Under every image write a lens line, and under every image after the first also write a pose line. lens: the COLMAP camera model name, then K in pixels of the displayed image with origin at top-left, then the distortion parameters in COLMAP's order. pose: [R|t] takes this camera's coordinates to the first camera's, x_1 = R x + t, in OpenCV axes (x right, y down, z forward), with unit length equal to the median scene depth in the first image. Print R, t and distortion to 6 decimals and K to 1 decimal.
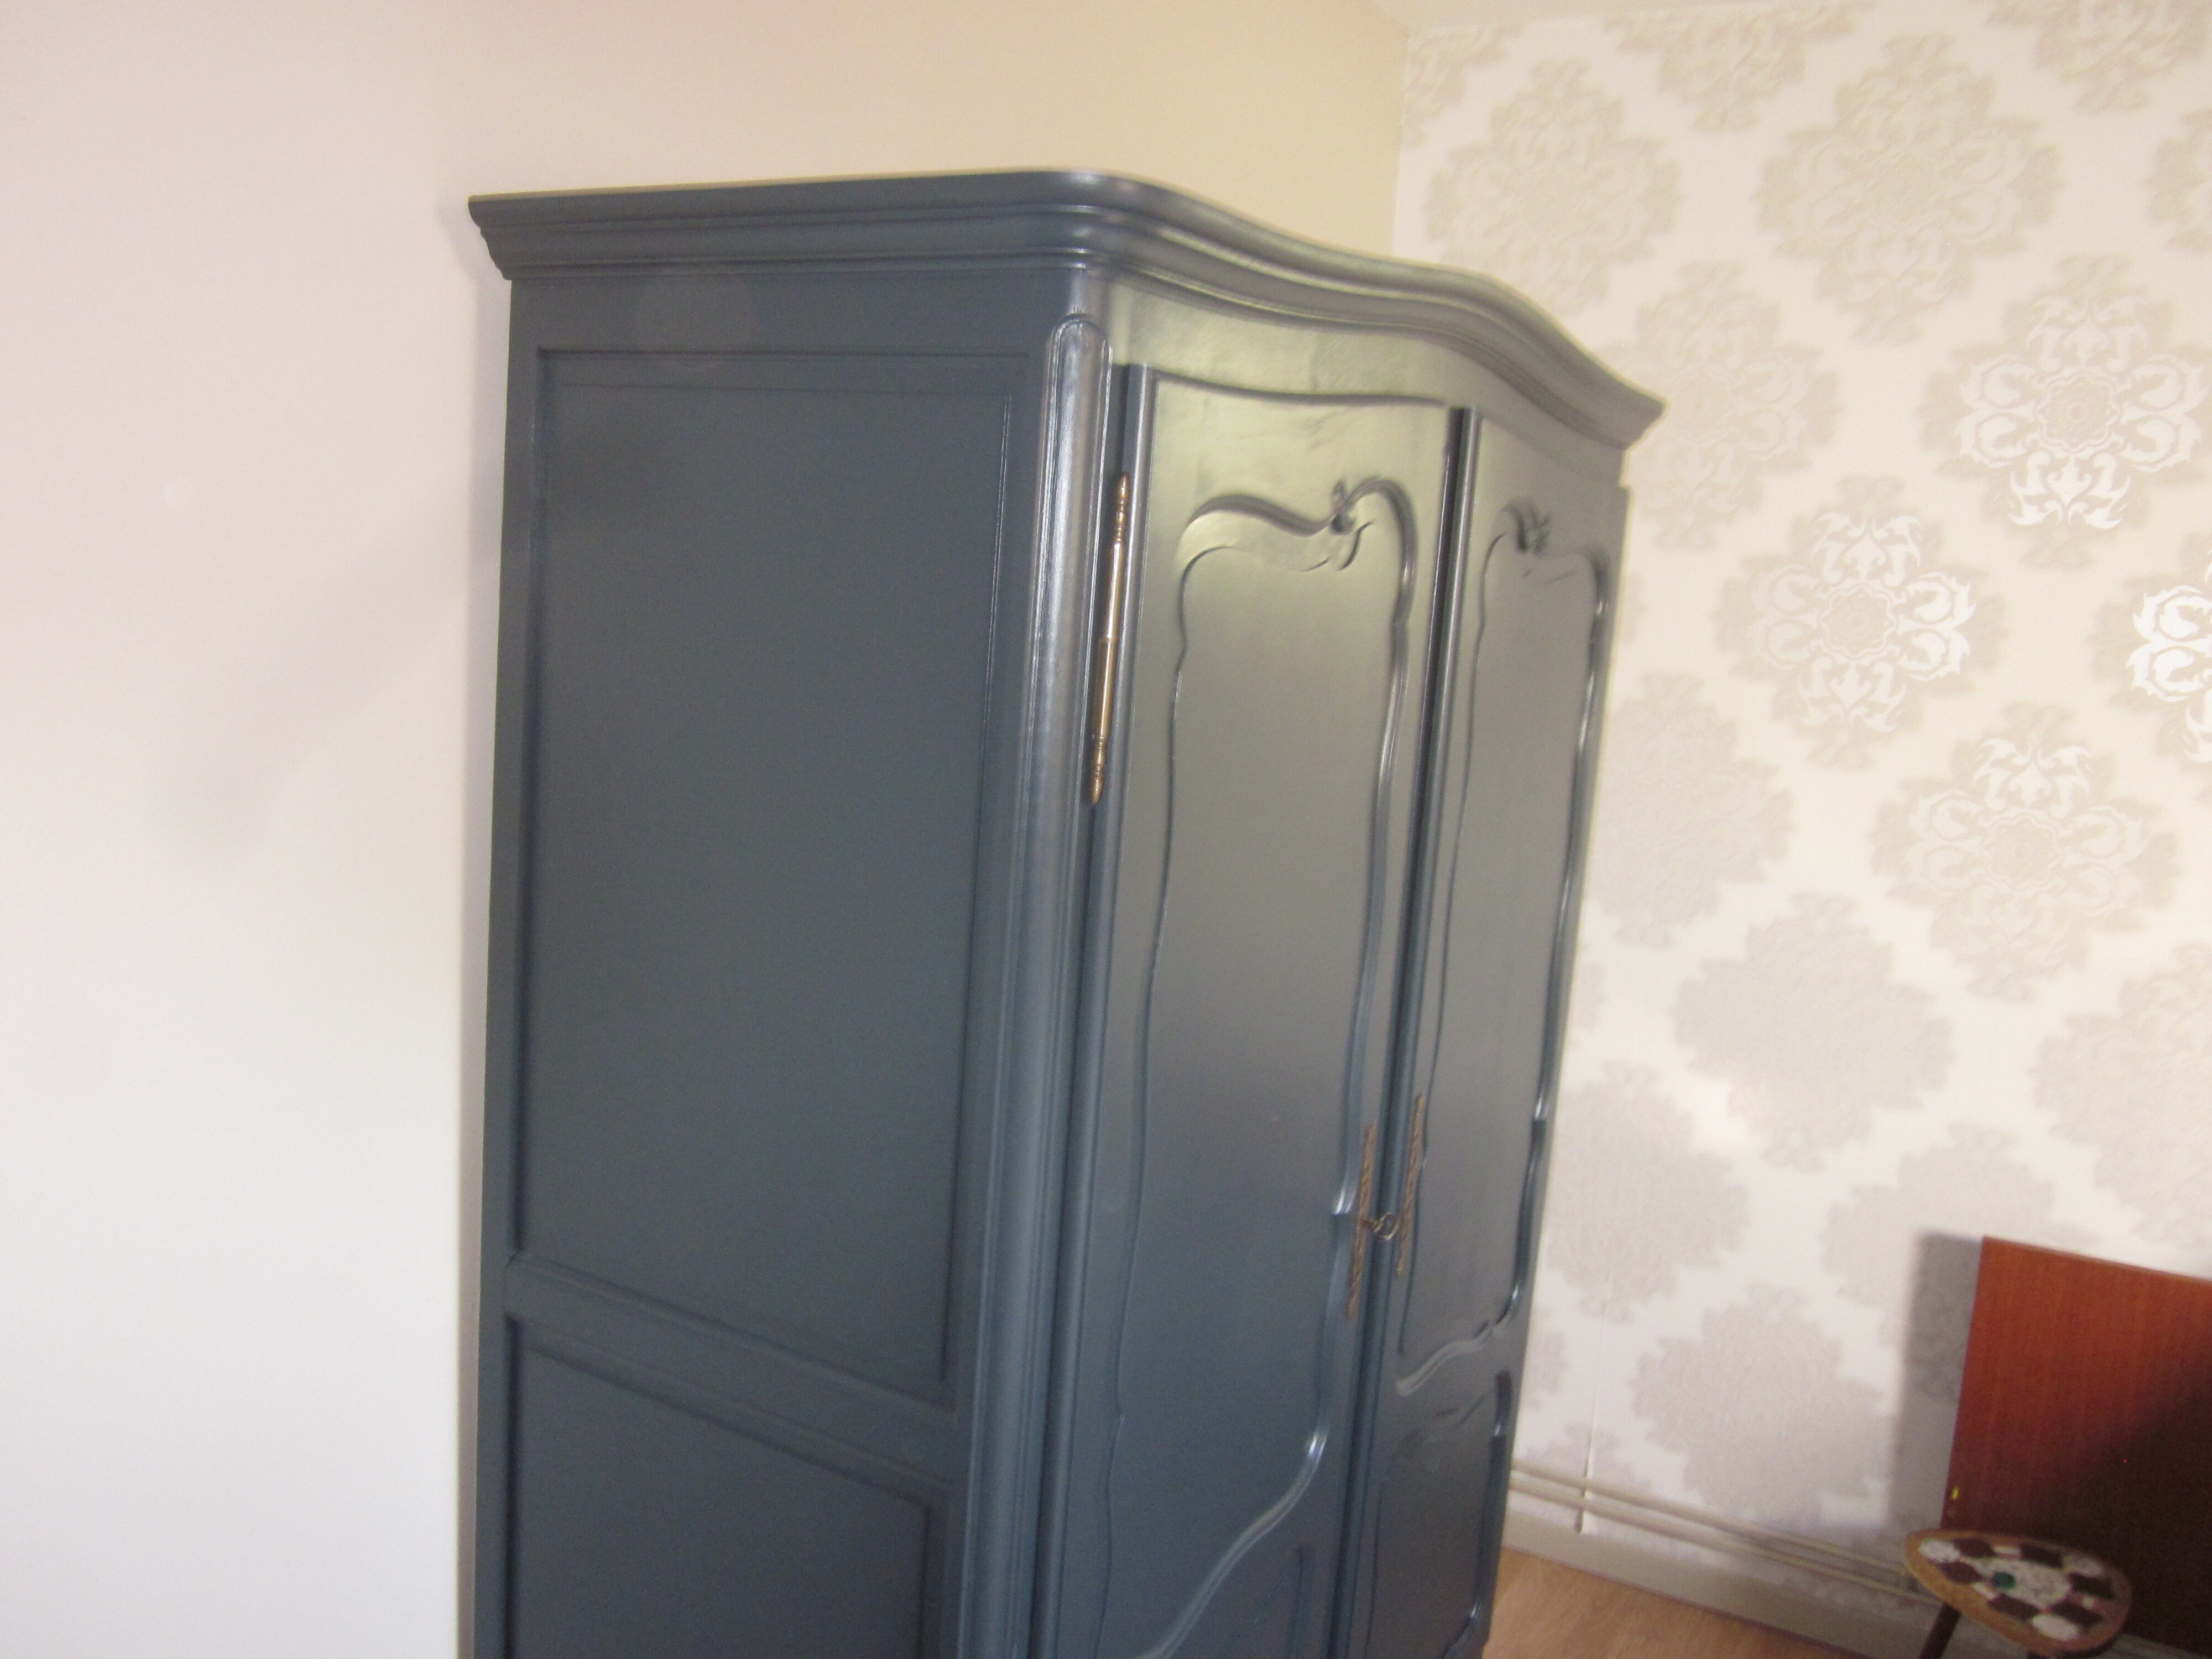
lens RADIAL K [[1856.5, 0, 1122.6], [0, 1856.5, 816.7], [0, 0, 1]] dist [-0.052292, 0.025426]
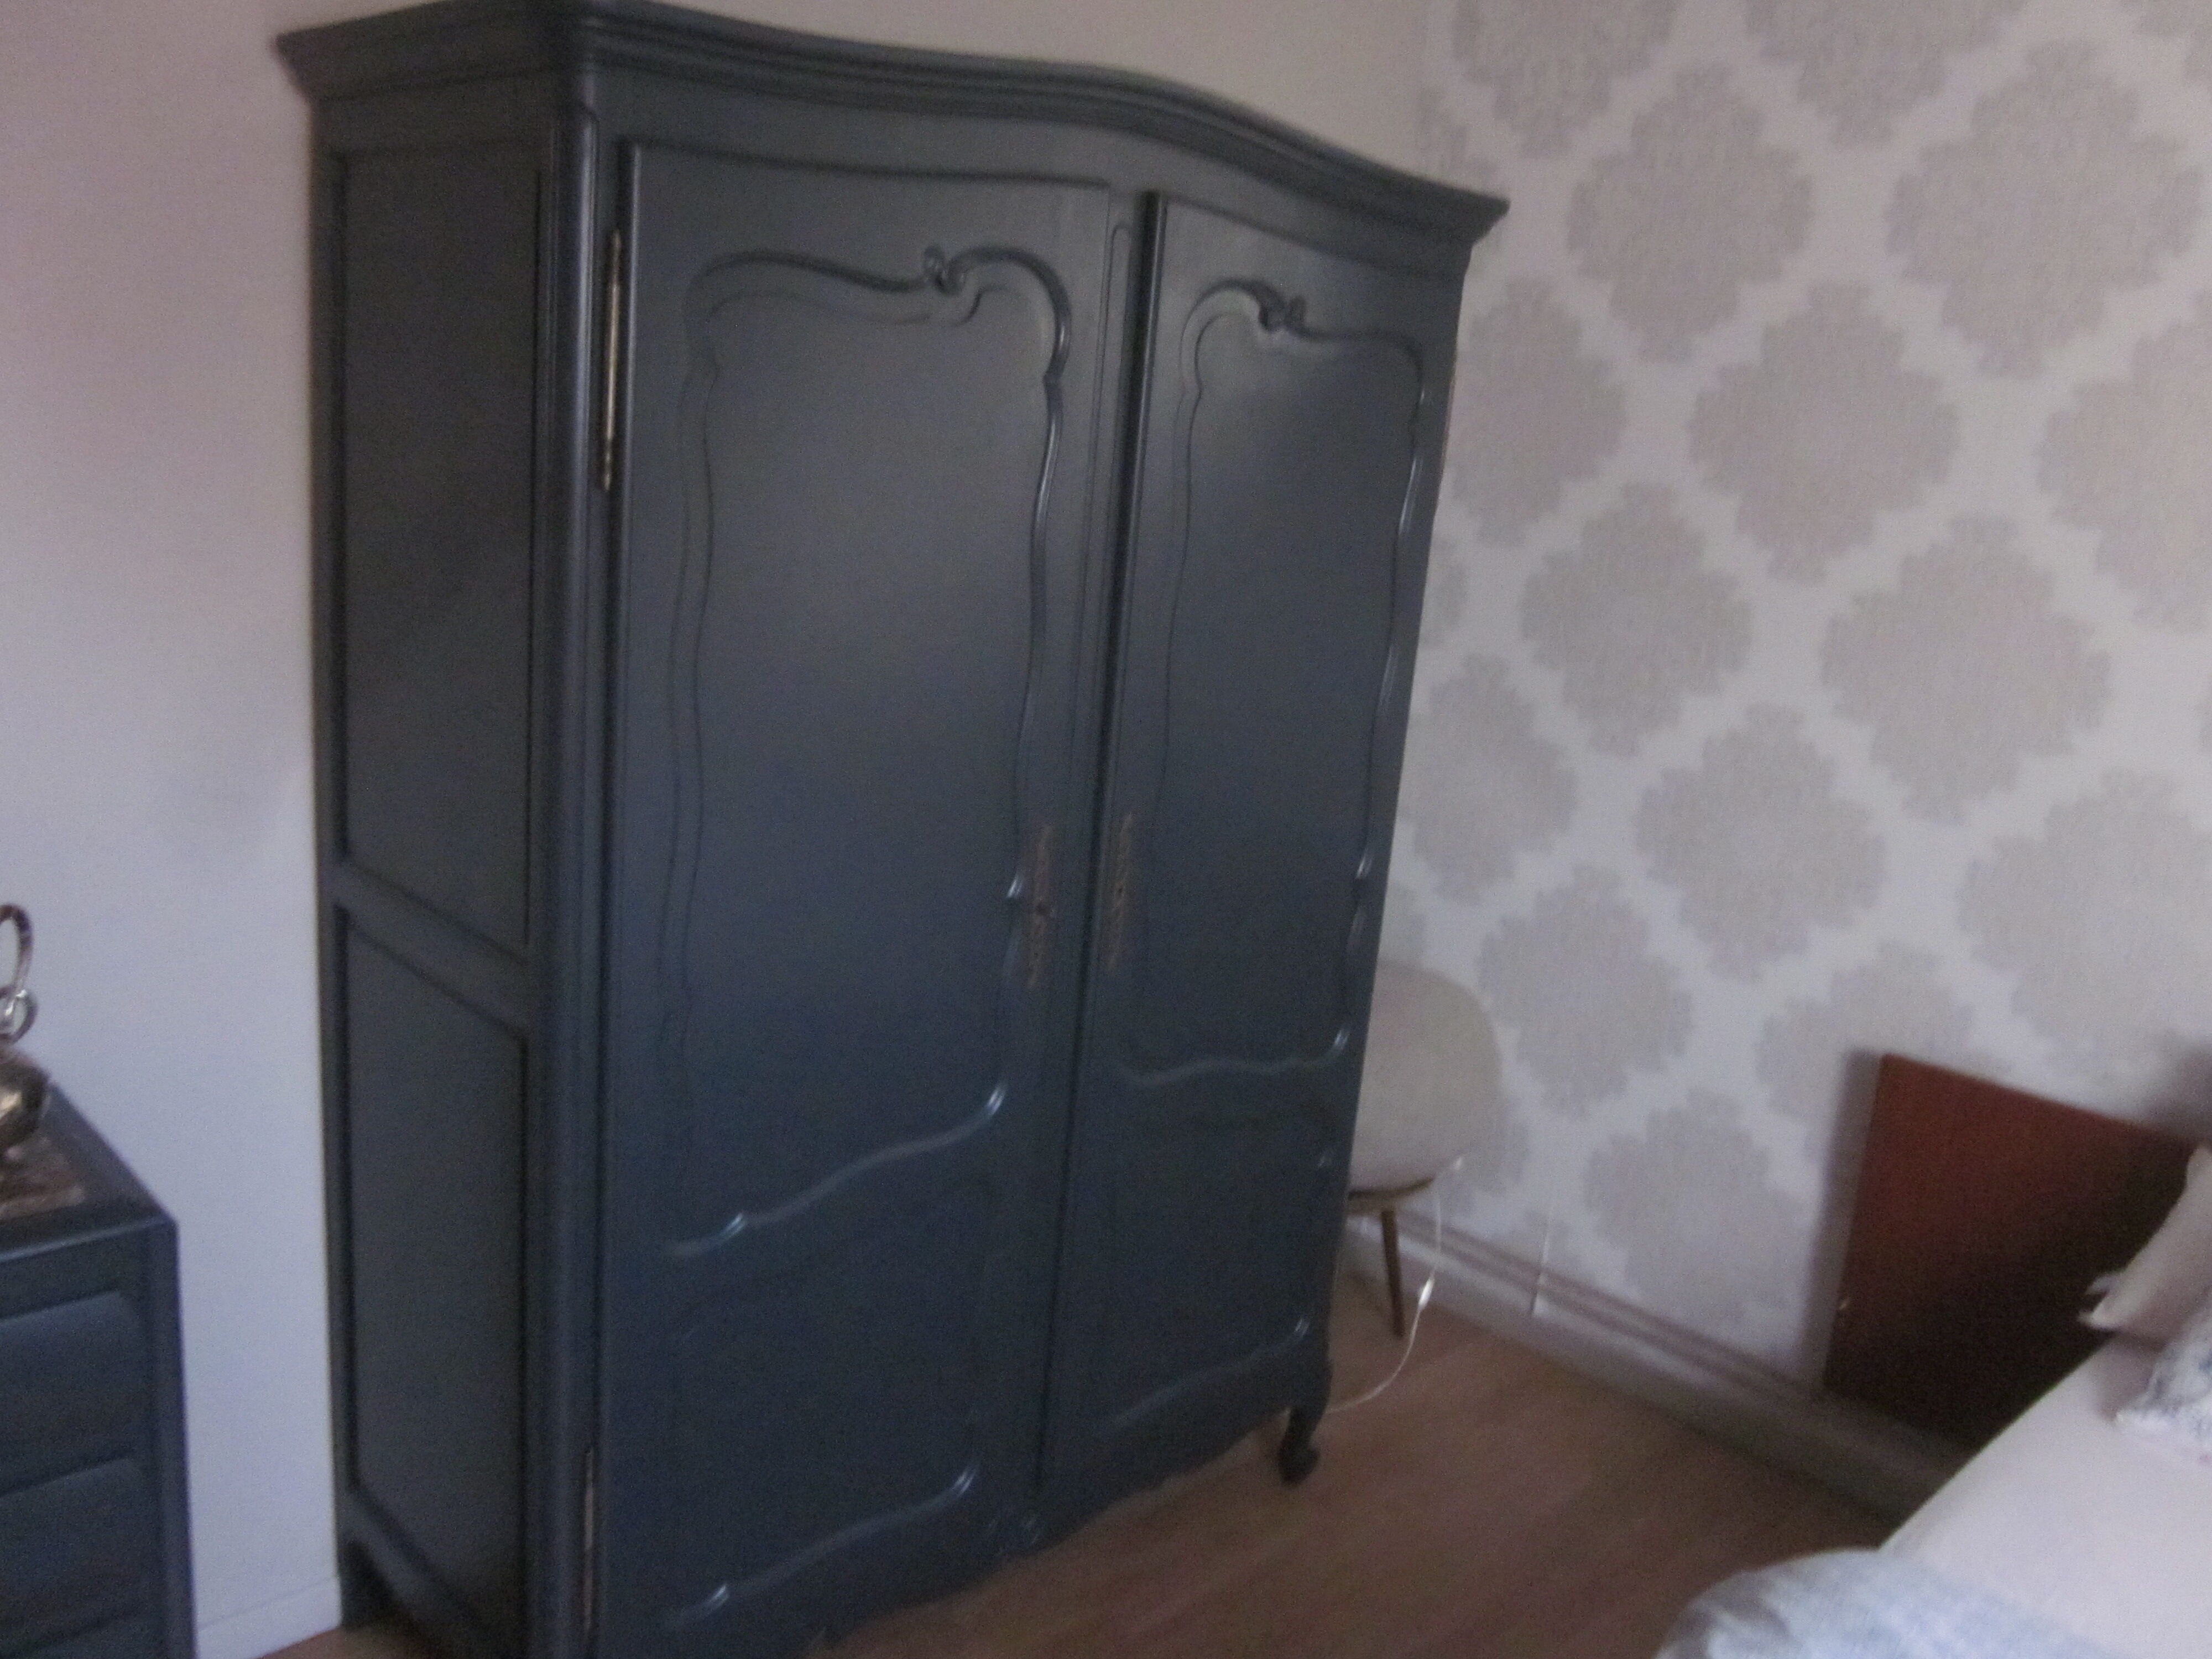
lens RADIAL K [[1856.5, 0, 1111.2], [0, 1856.5, 830.4], [0, 0, 1]] dist [-0.052292, 0.025426]
pose [[0.962253, 0.068101, -0.263499, 0.290187], [-0.049306, 0.995788, 0.077303, 0.046958], [0.267654, -0.061393, 0.961557, -0.064134]]
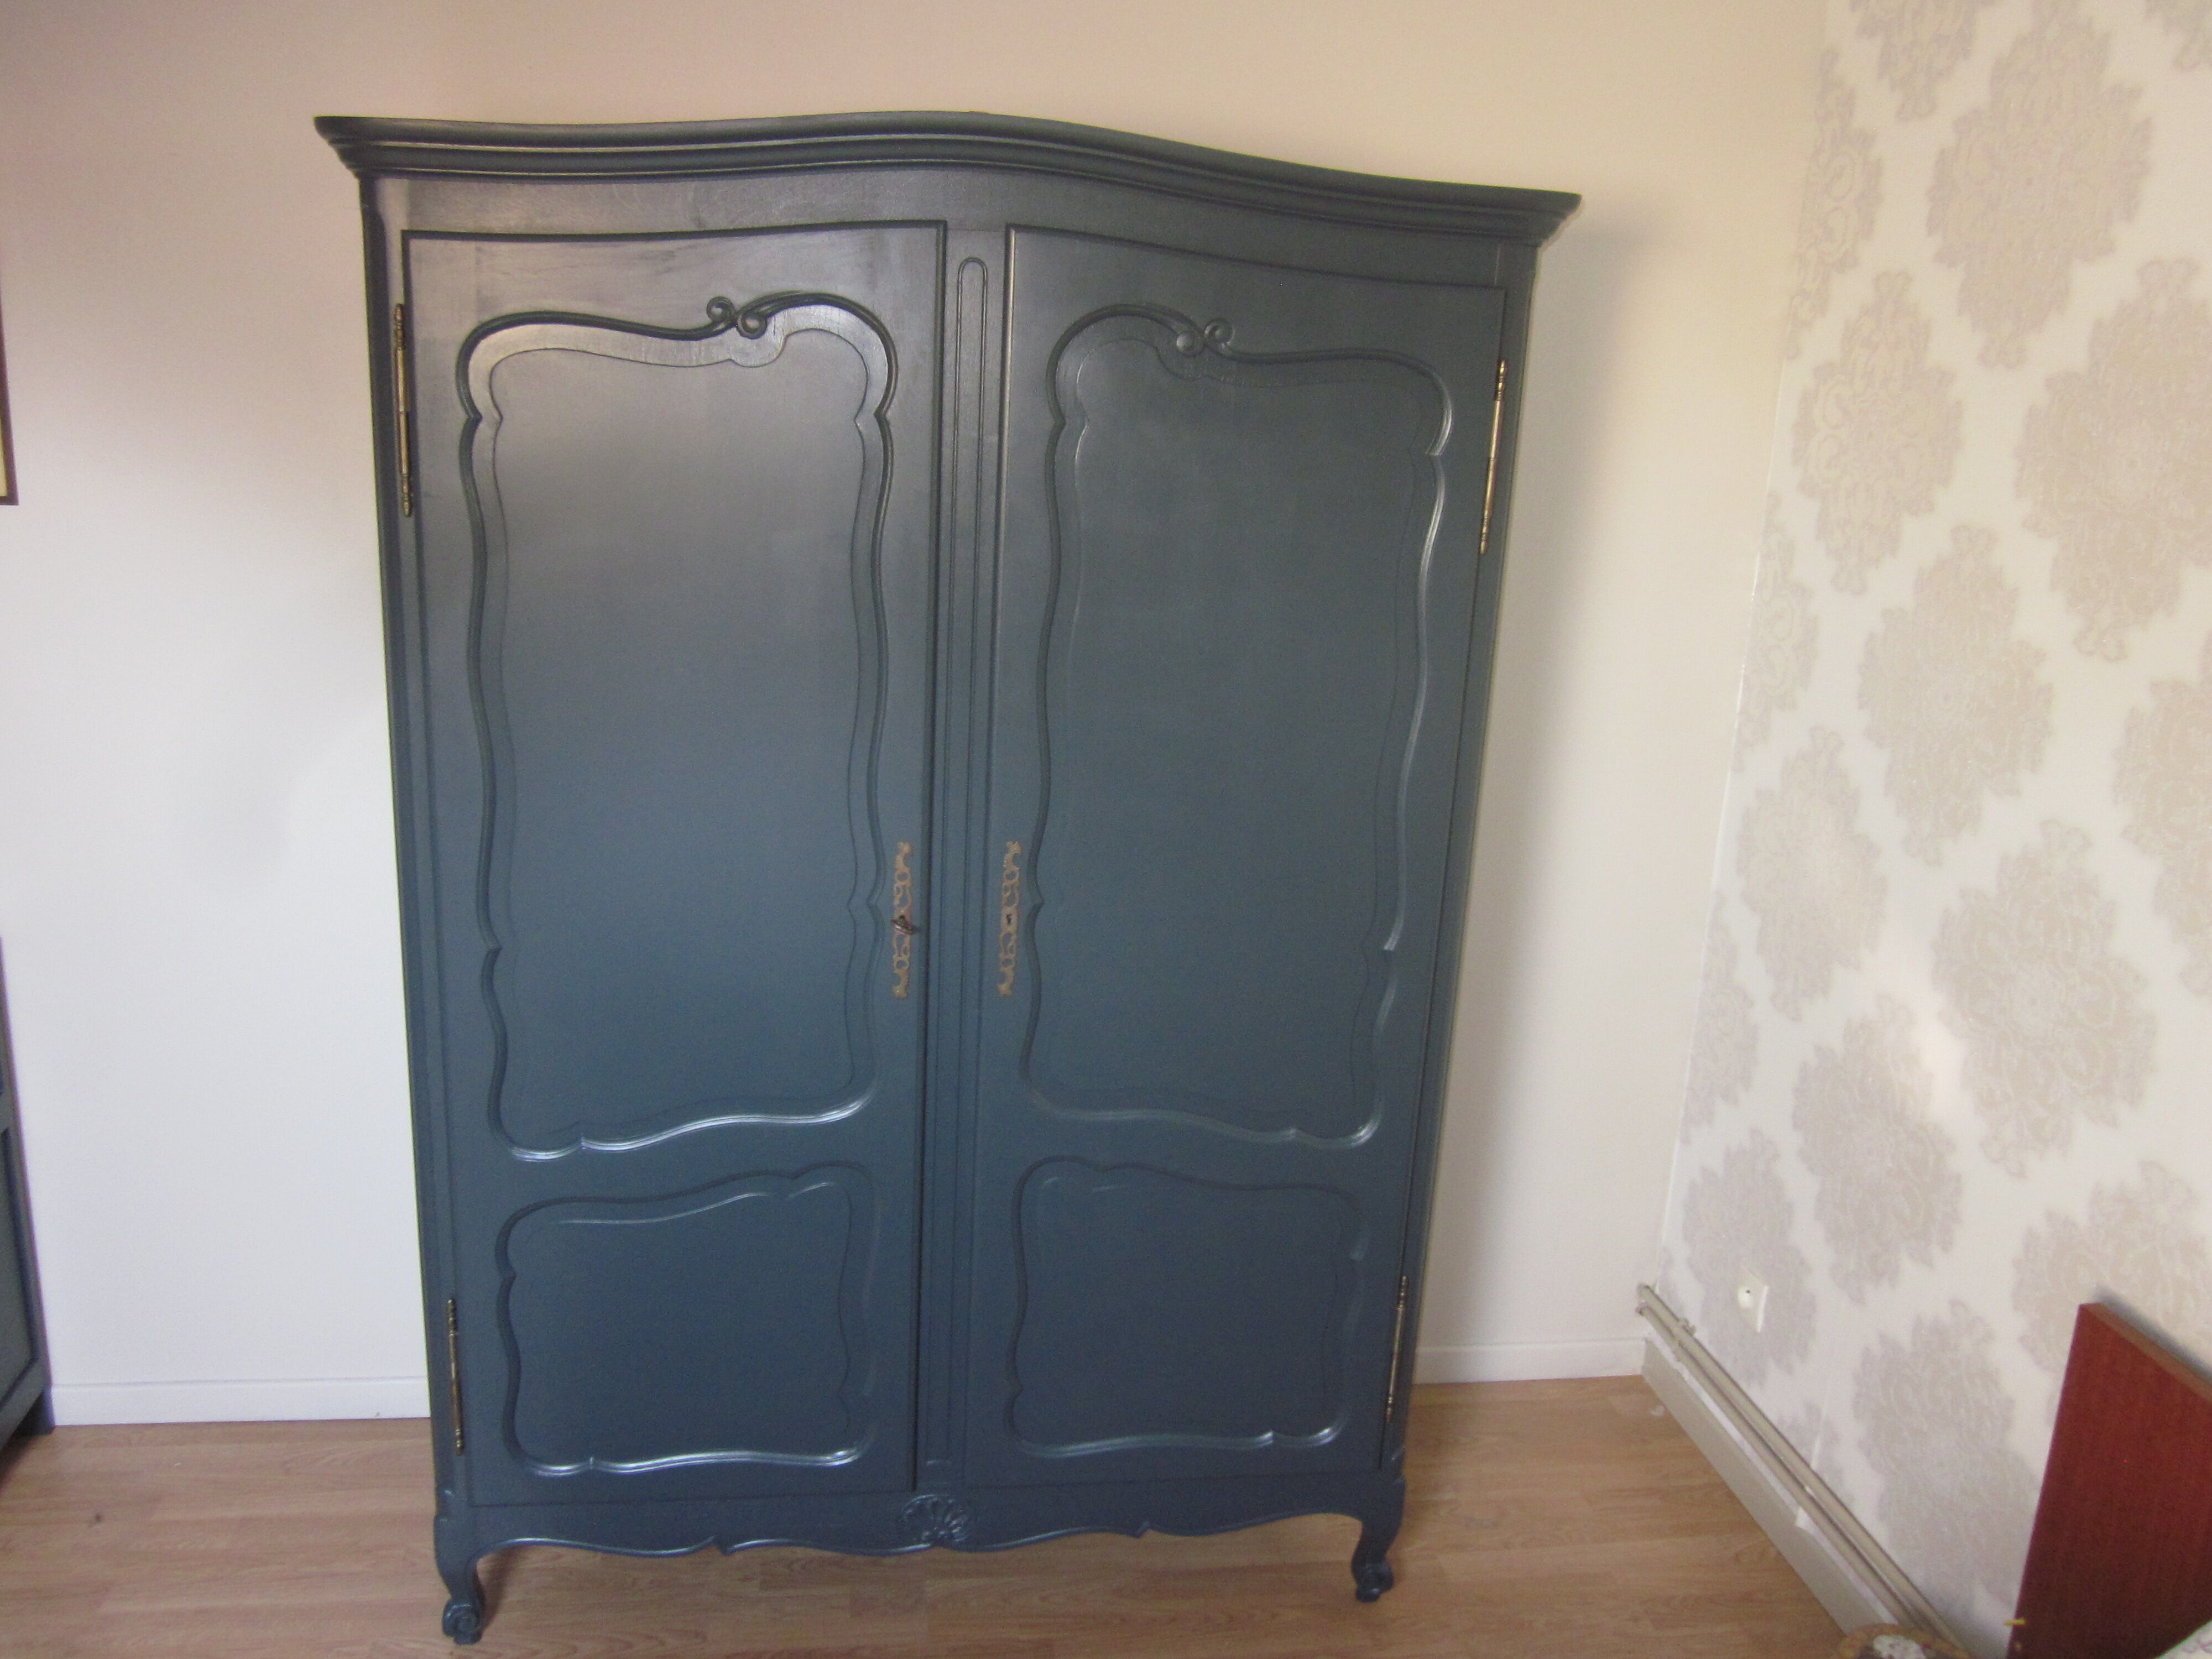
lens RADIAL K [[1856.5, 0, 1106.7], [0, 1856.5, 829.8], [0, 0, 1]] dist [-0.052292, 0.025426]
pose [[0.617829, 0.169911, -0.767735, 0.688672], [-0.115585, 0.985393, 0.125065, -0.004144], [0.777770, 0.011470, 0.628444, 0.209781]]
